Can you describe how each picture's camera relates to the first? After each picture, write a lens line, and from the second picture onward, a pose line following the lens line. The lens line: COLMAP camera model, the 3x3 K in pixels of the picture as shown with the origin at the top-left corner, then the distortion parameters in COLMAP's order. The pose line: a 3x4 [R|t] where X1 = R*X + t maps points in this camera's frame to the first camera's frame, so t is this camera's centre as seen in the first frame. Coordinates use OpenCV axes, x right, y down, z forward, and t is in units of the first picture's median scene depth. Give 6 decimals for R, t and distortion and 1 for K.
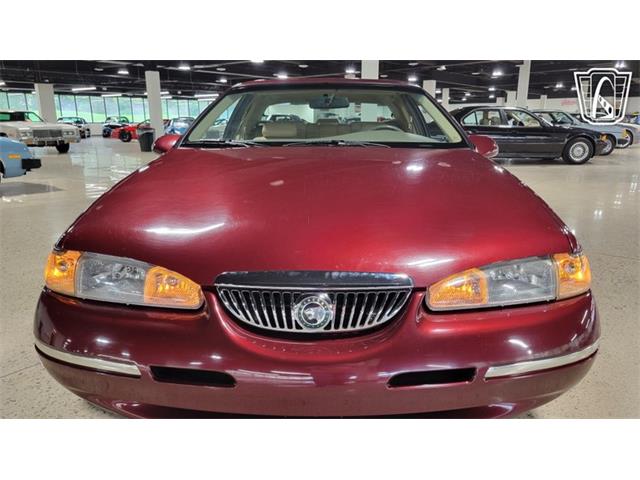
lens RADIAL K [[482.0, 0, 326.7], [0, 482.0, 241.5], [0, 0, 1]] dist [0.055516, -0.040152]
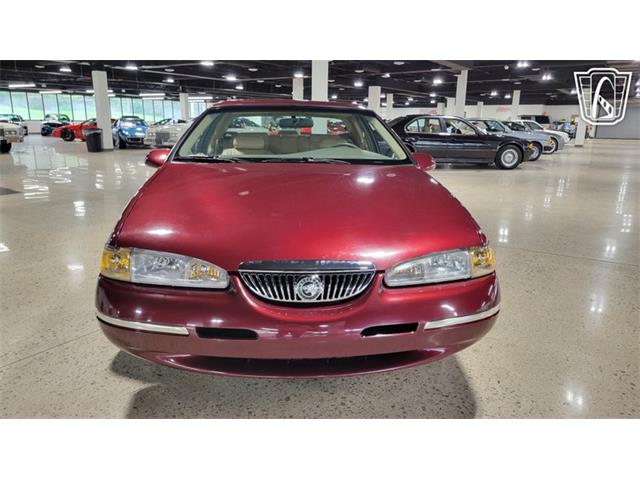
lens RADIAL K [[482.0, 0, 322.7], [0, 482.0, 244.4], [0, 0, 1]] dist [0.055516, -0.040152]
pose [[0.994848, -0.008956, 0.100980, -0.087081], [0.008417, 0.999948, 0.005767, 0.004769], [-0.101027, -0.004887, 0.994872, -0.292334]]
